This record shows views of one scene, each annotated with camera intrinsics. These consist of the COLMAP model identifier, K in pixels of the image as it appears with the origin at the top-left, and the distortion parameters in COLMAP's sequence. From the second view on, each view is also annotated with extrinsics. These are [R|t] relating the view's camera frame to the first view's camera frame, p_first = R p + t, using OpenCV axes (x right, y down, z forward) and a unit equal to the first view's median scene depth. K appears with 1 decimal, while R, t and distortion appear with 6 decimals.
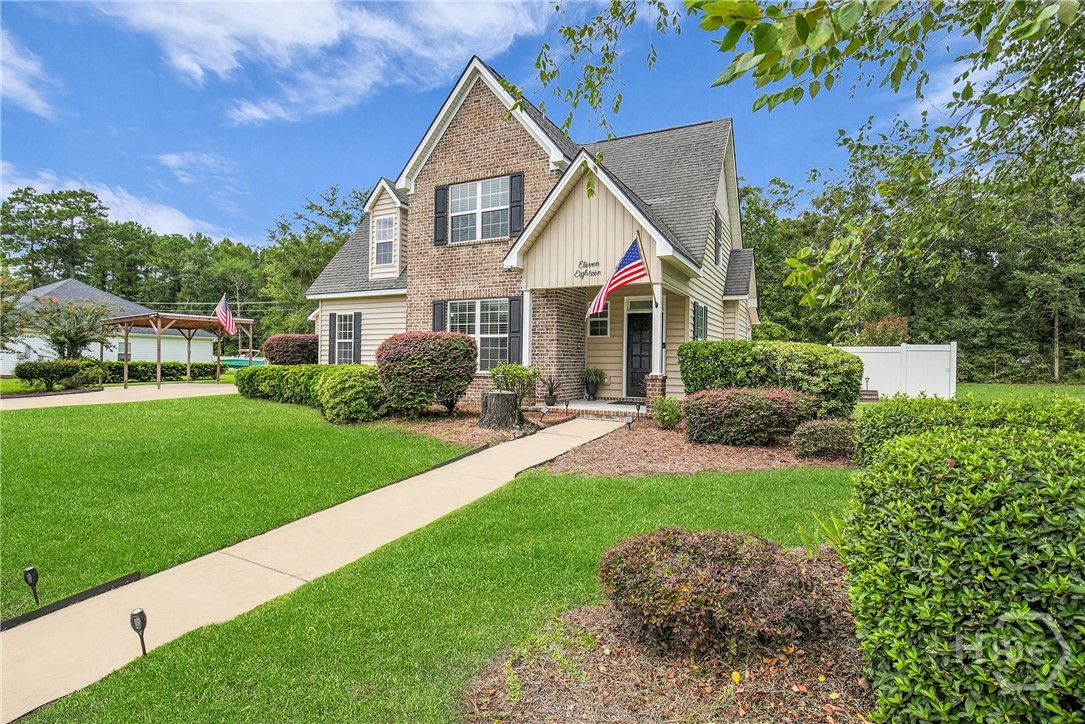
lens RADIAL K [[549.4, 0, 531.3], [0, 549.4, 362.8], [0, 0, 1]] dist [-0.021306, 0.001057]
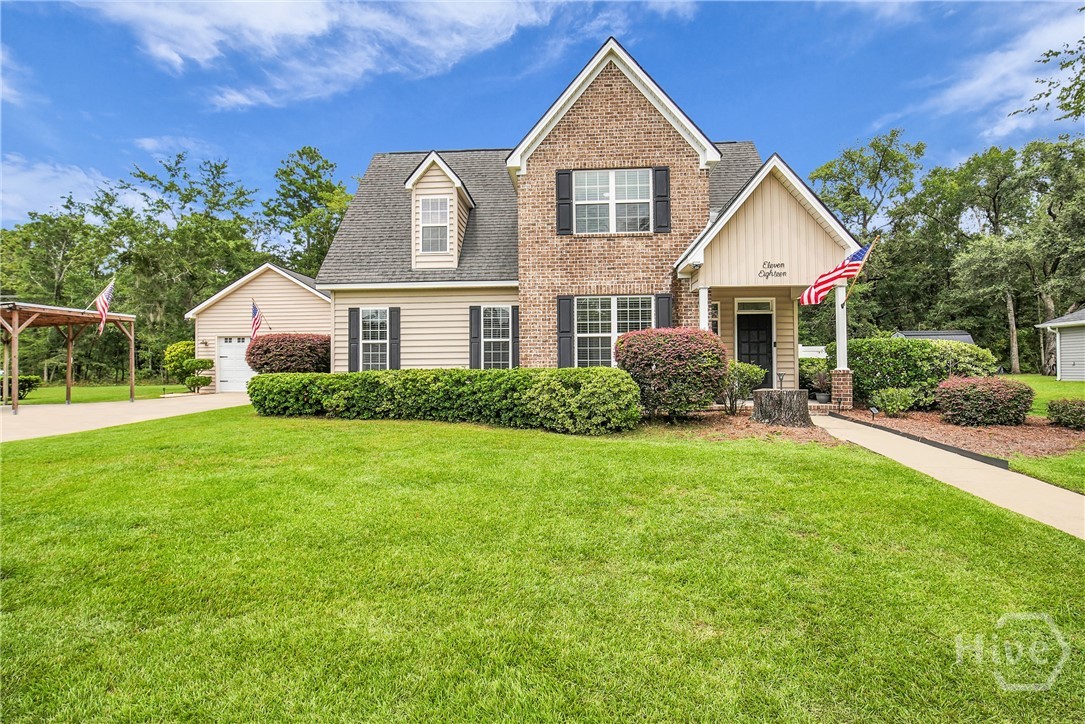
lens RADIAL K [[549.4, 0, 531.3], [0, 549.4, 362.8], [0, 0, 1]] dist [-0.021306, 0.001057]
pose [[0.914632, -0.015222, 0.404000, -0.585257], [0.019891, 0.999775, -0.007364, 0.002938], [-0.403797, 0.014771, 0.914729, 0.194171]]
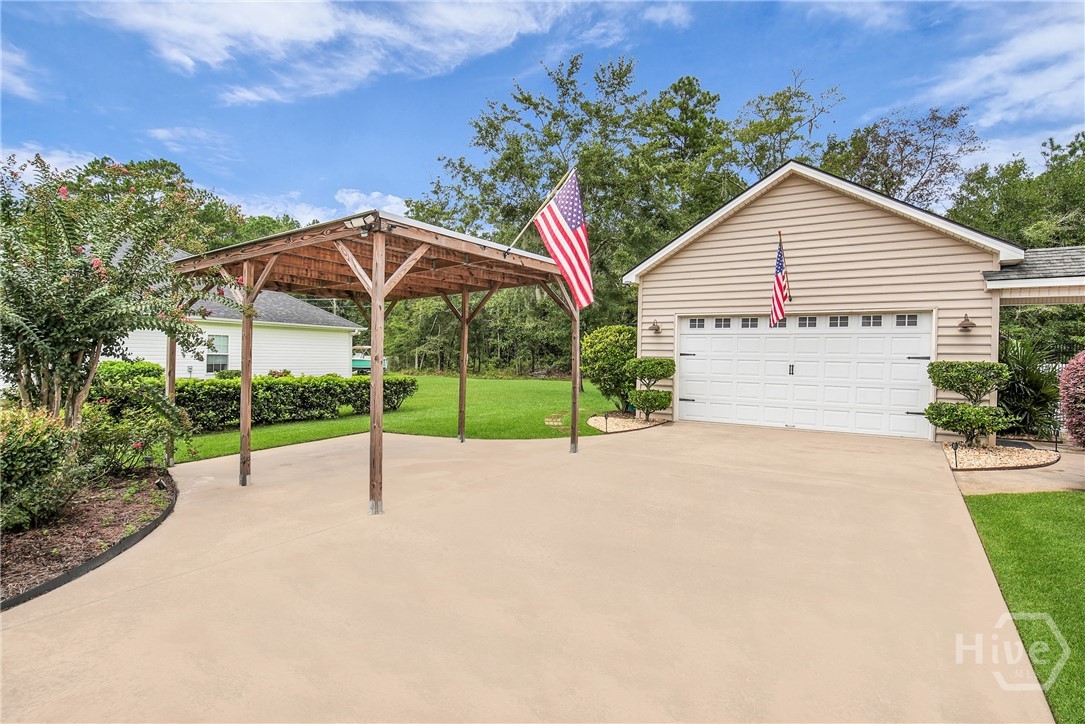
lens RADIAL K [[549.4, 0, 531.3], [0, 549.4, 362.8], [0, 0, 1]] dist [-0.021306, 0.001057]
pose [[0.994530, 0.007280, -0.104199, -0.937382], [-0.006447, 0.999945, 0.008327, -0.038927], [0.104254, -0.007609, 0.994522, 1.203823]]
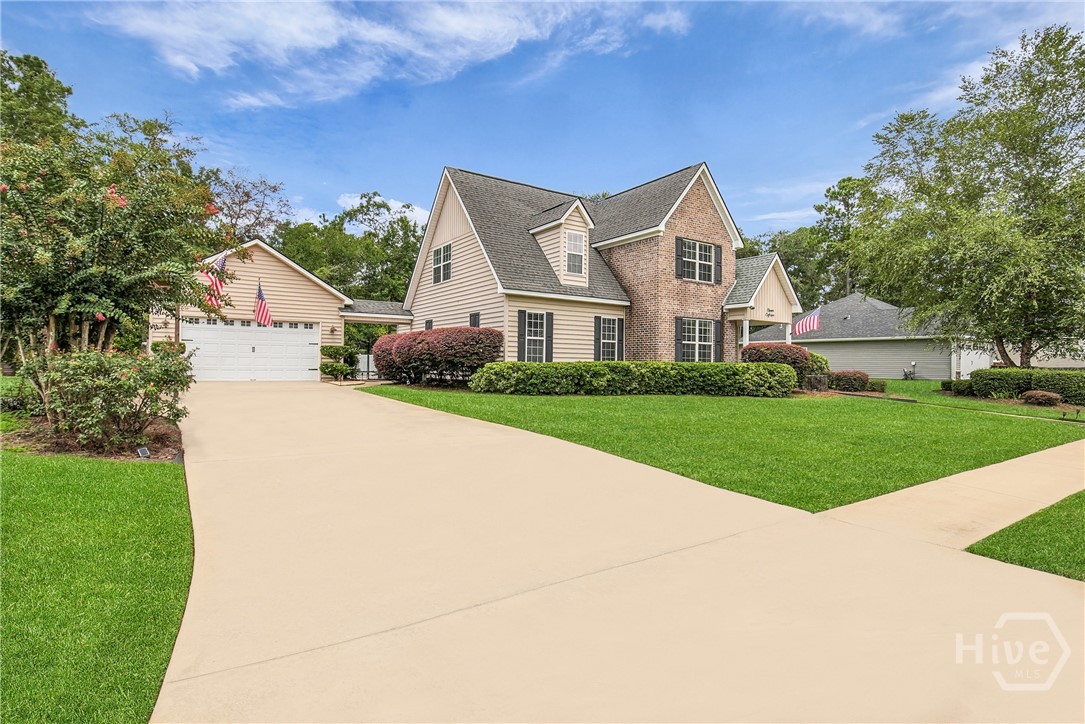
lens RADIAL K [[549.4, 0, 531.3], [0, 549.4, 362.8], [0, 0, 1]] dist [-0.021306, 0.001057]
pose [[0.479210, -0.003085, 0.877695, -1.611089], [-0.005092, 0.999967, 0.006295, 0.000106], [-0.877685, -0.007486, 0.479179, 0.647592]]
